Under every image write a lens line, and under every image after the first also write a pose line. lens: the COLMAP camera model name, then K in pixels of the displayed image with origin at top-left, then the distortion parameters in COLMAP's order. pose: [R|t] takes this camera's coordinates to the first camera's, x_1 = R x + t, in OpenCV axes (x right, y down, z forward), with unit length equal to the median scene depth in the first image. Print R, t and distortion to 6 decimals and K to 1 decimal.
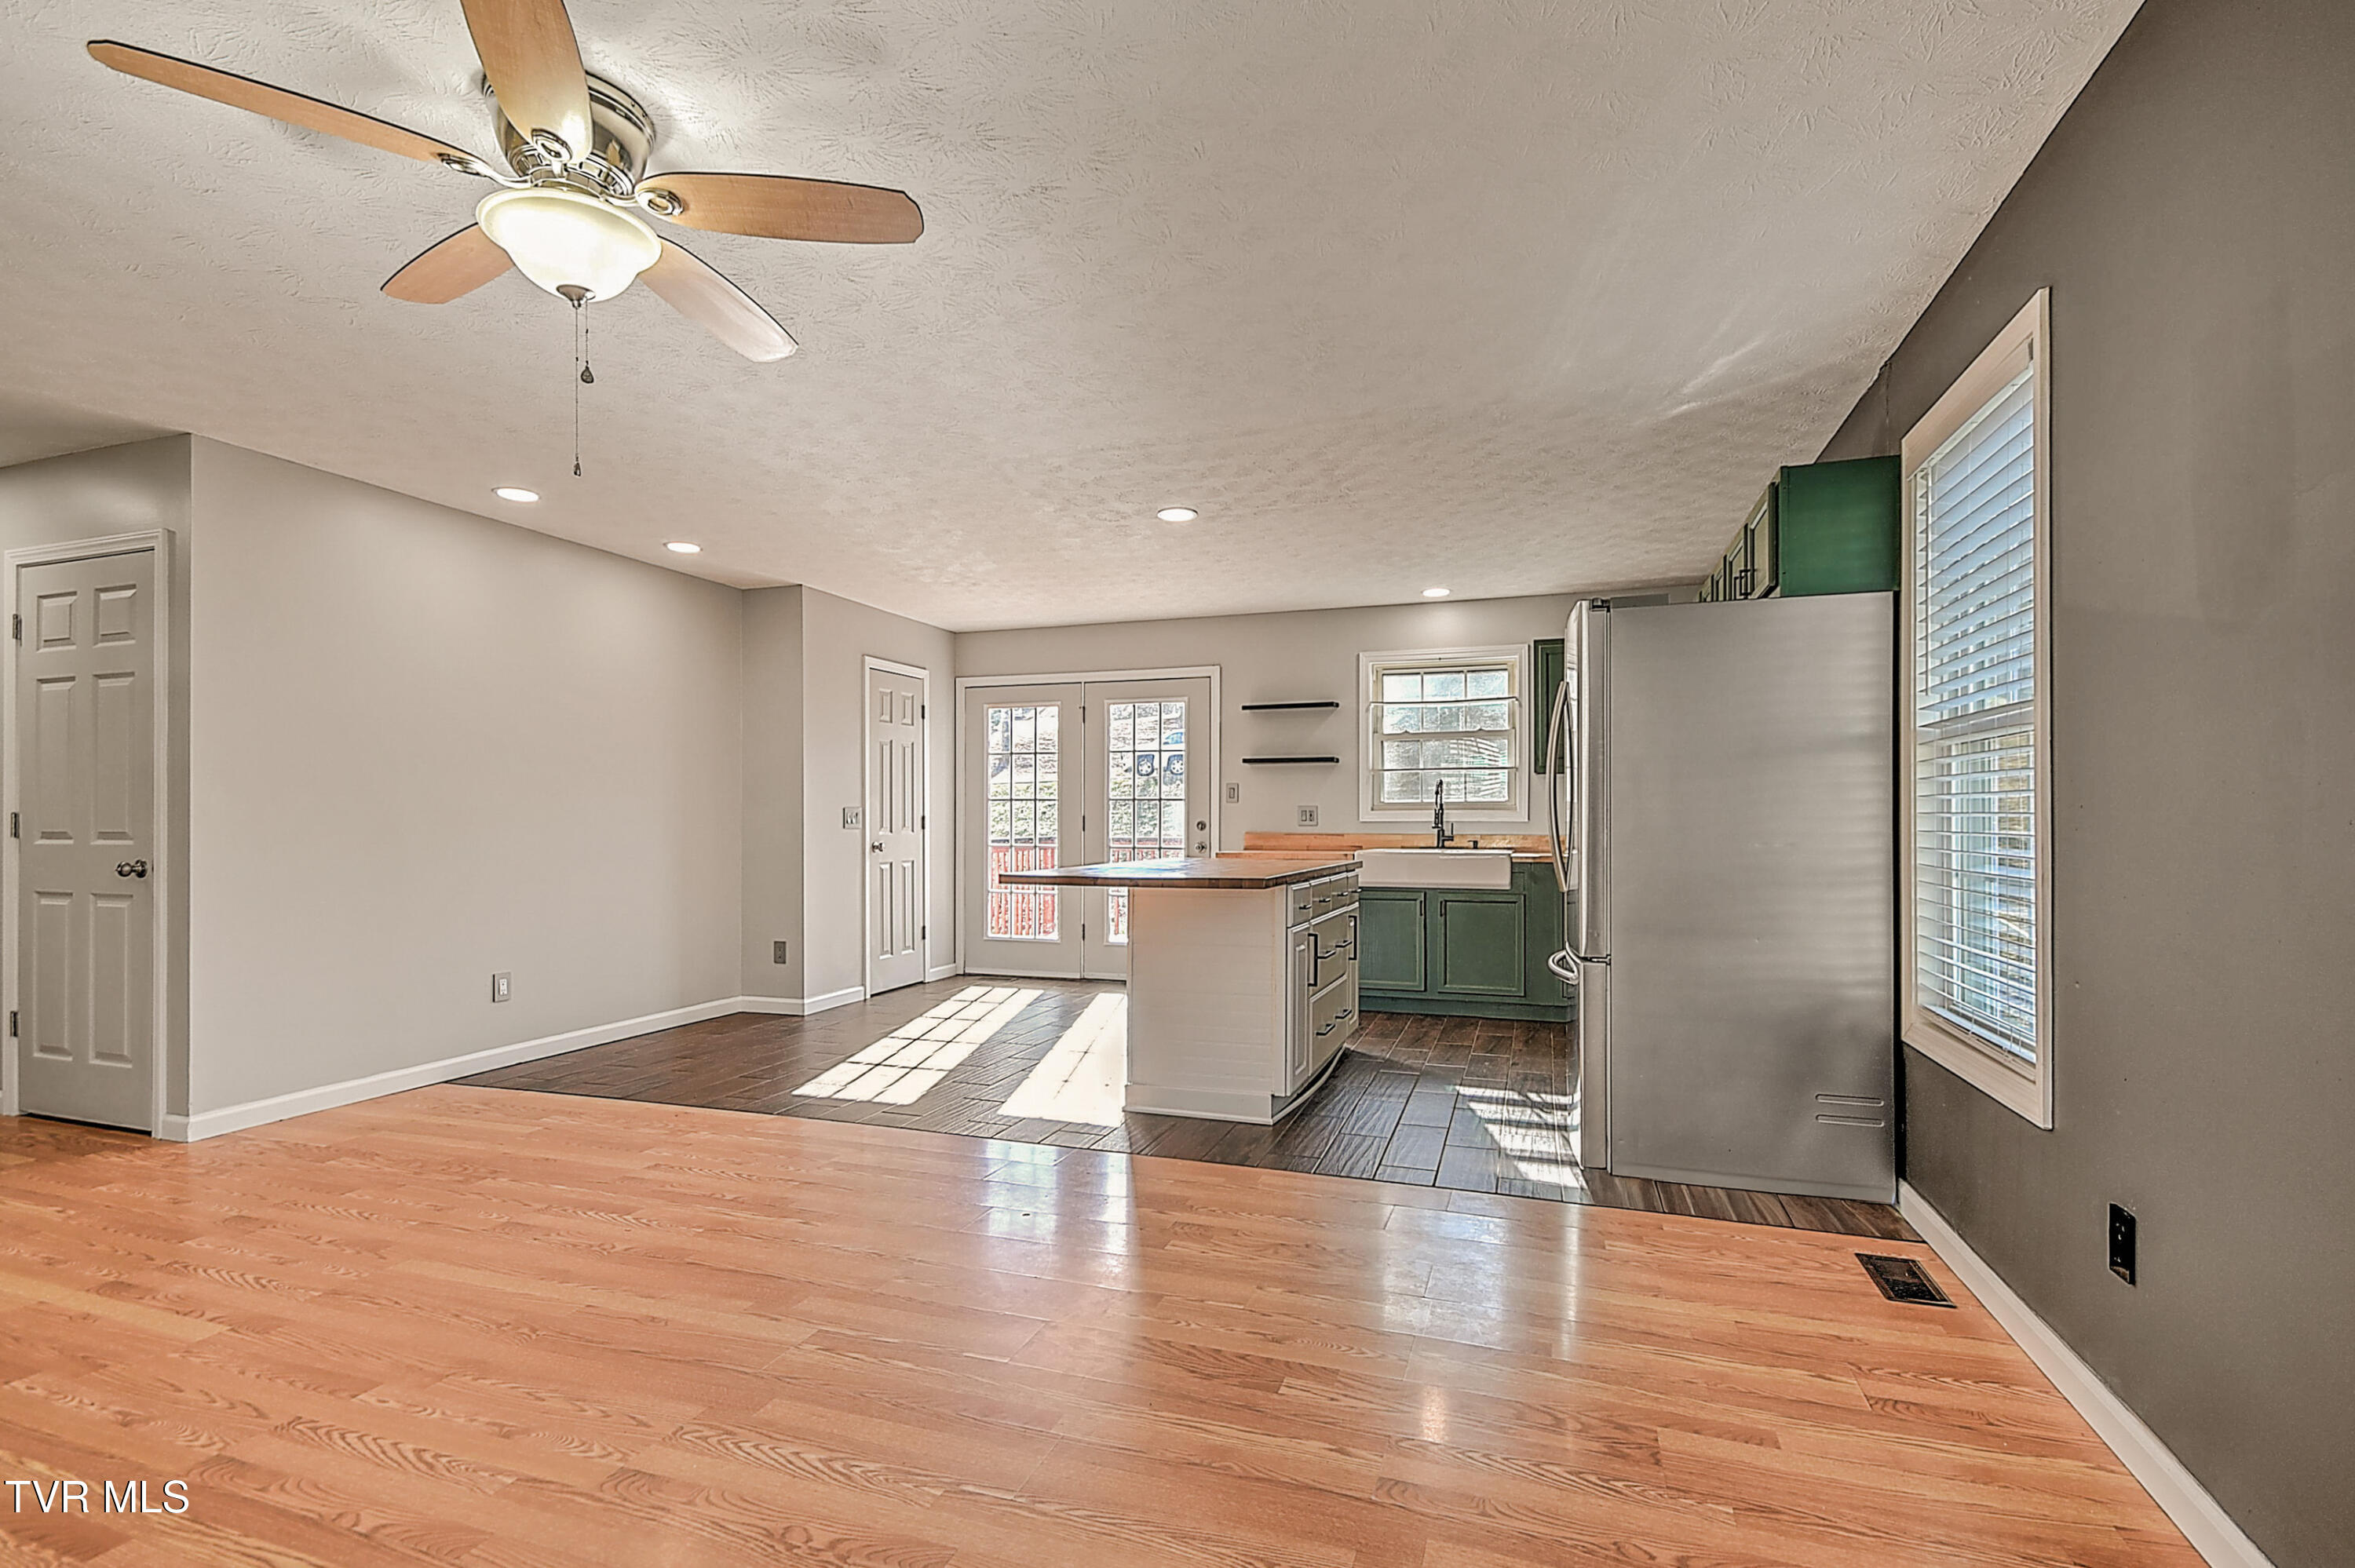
lens RADIAL K [[1081.2, 0, 1182.1], [0, 1081.2, 810.6], [0, 0, 1]] dist [0.007515, -0.003617]
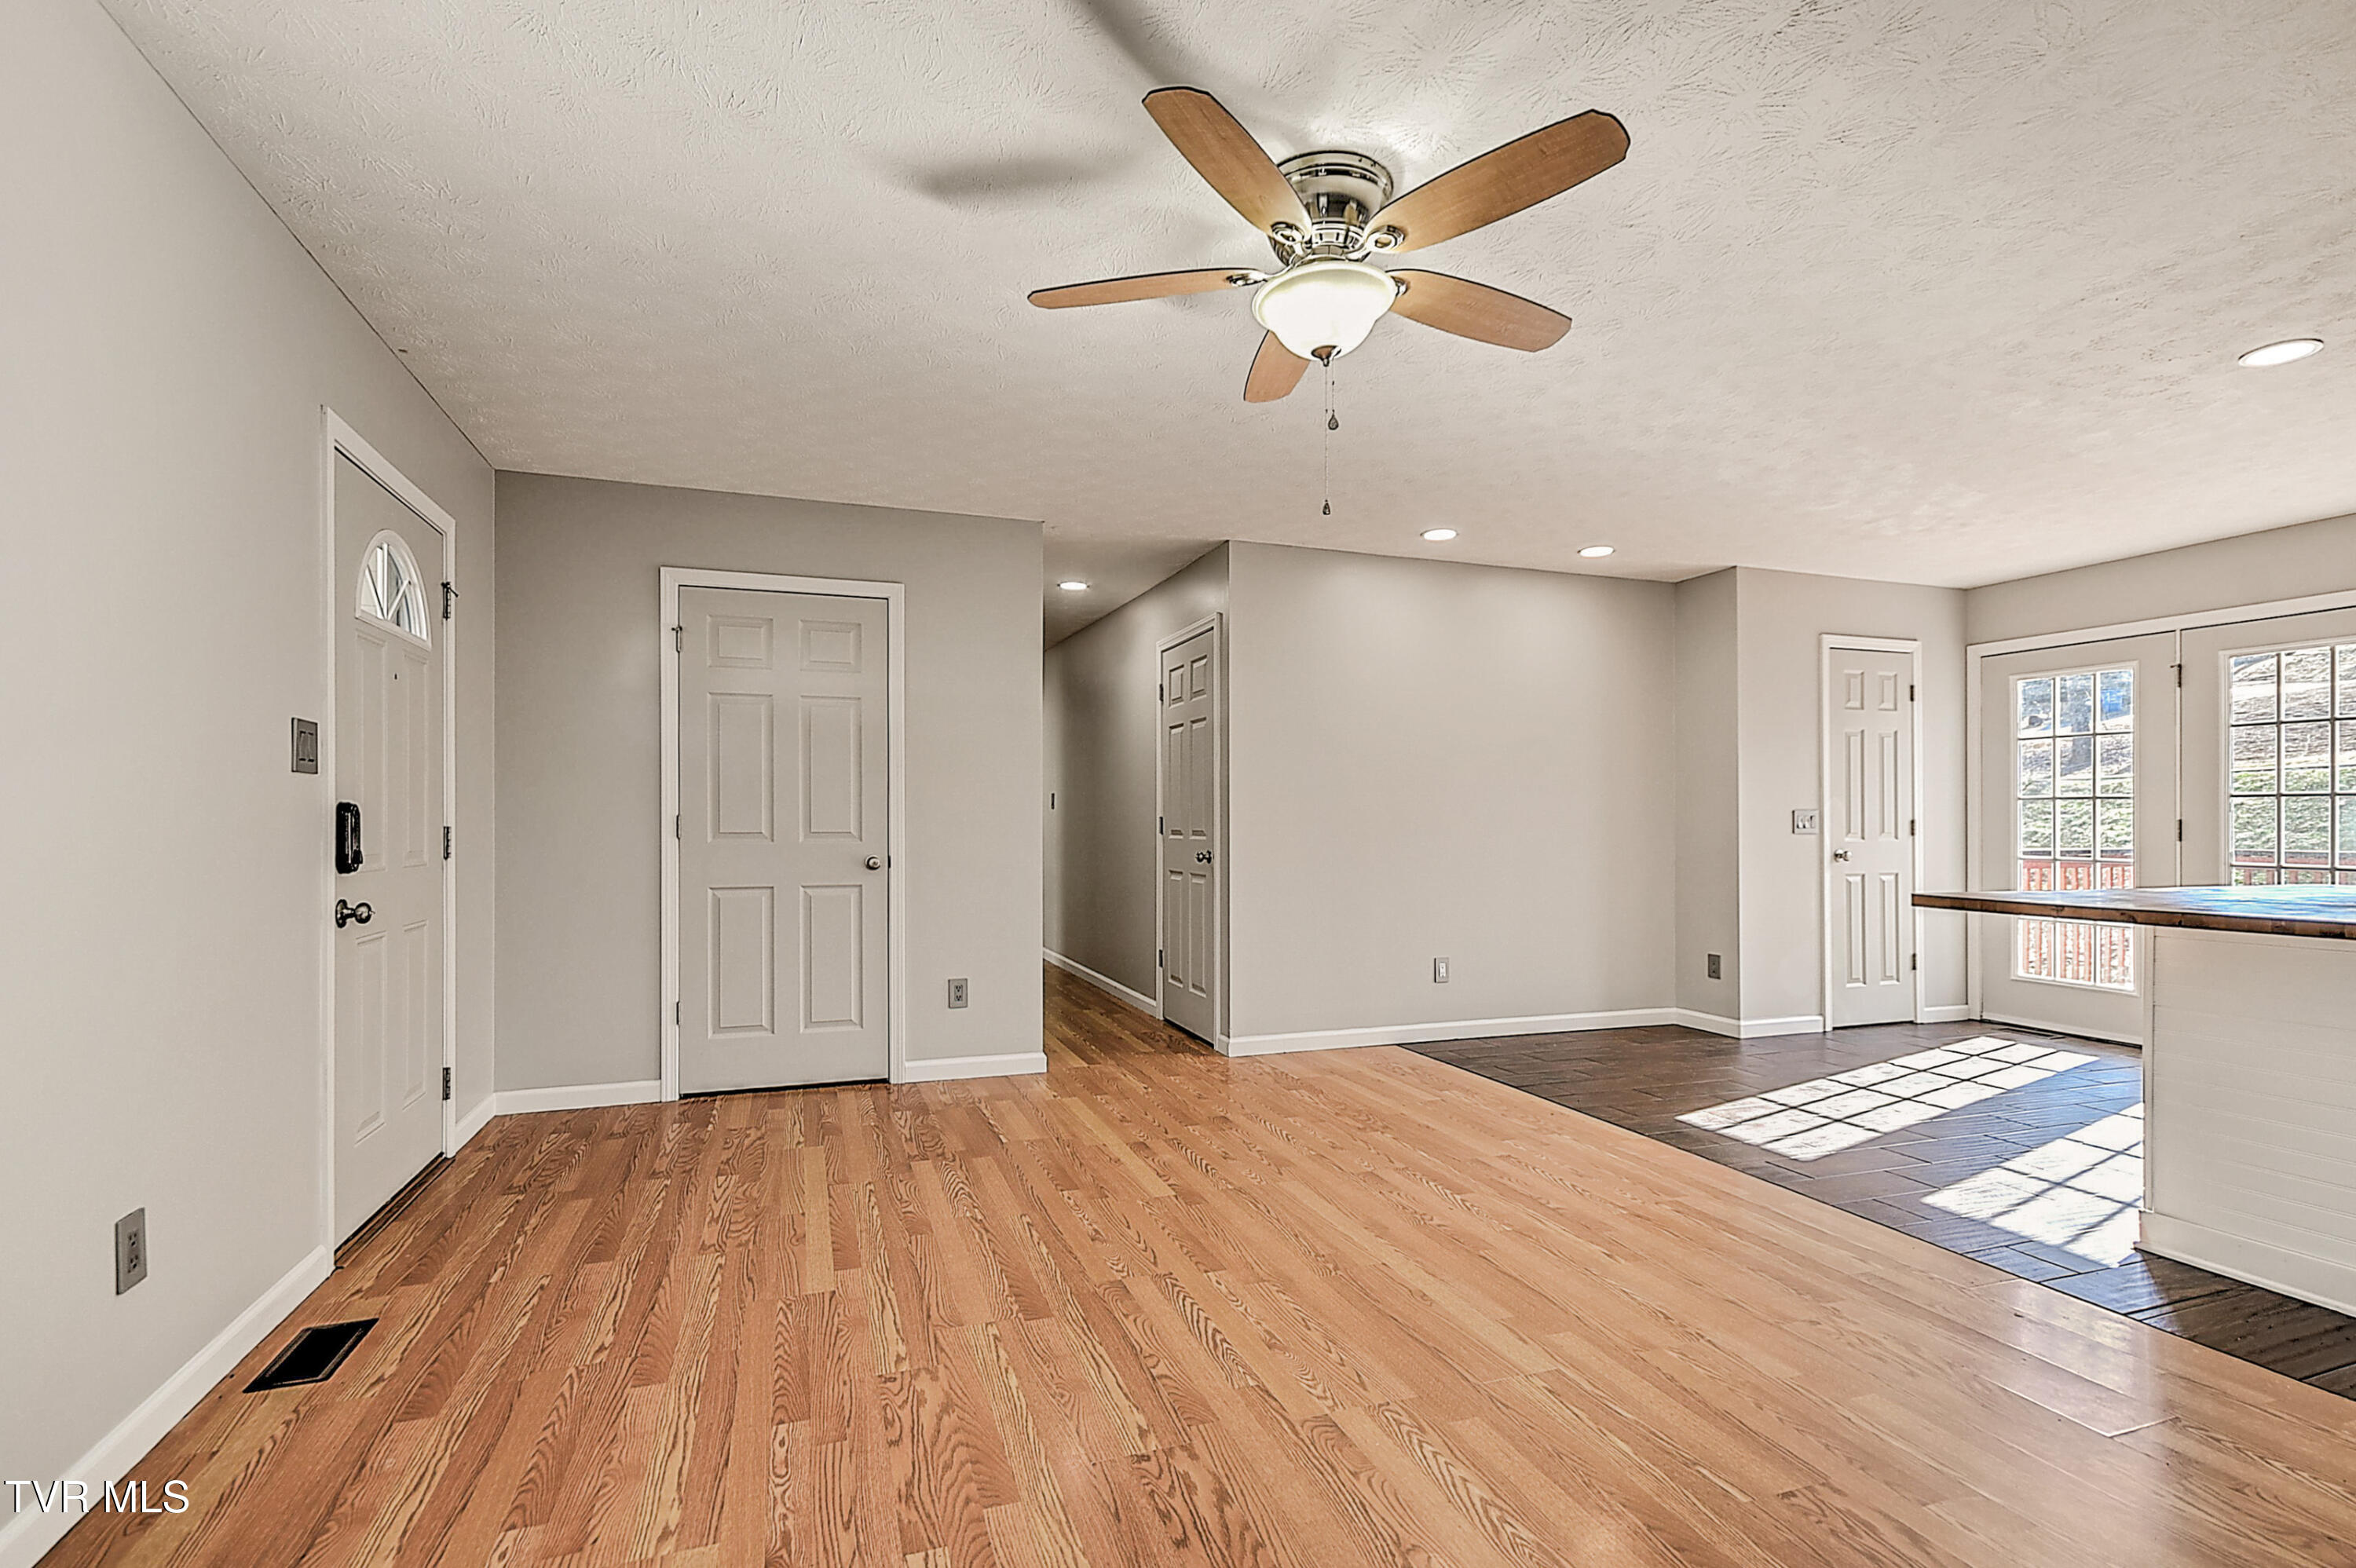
lens RADIAL K [[1081.7, 0, 1172.2], [0, 1081.7, 817.2], [0, 0, 1]] dist [0.007515, -0.003617]
pose [[0.617084, -0.001125, -0.786897, 0.096812], [0.003185, 0.999994, 0.001069, 0.000524], [0.786891, -0.003166, 0.617084, 0.080084]]
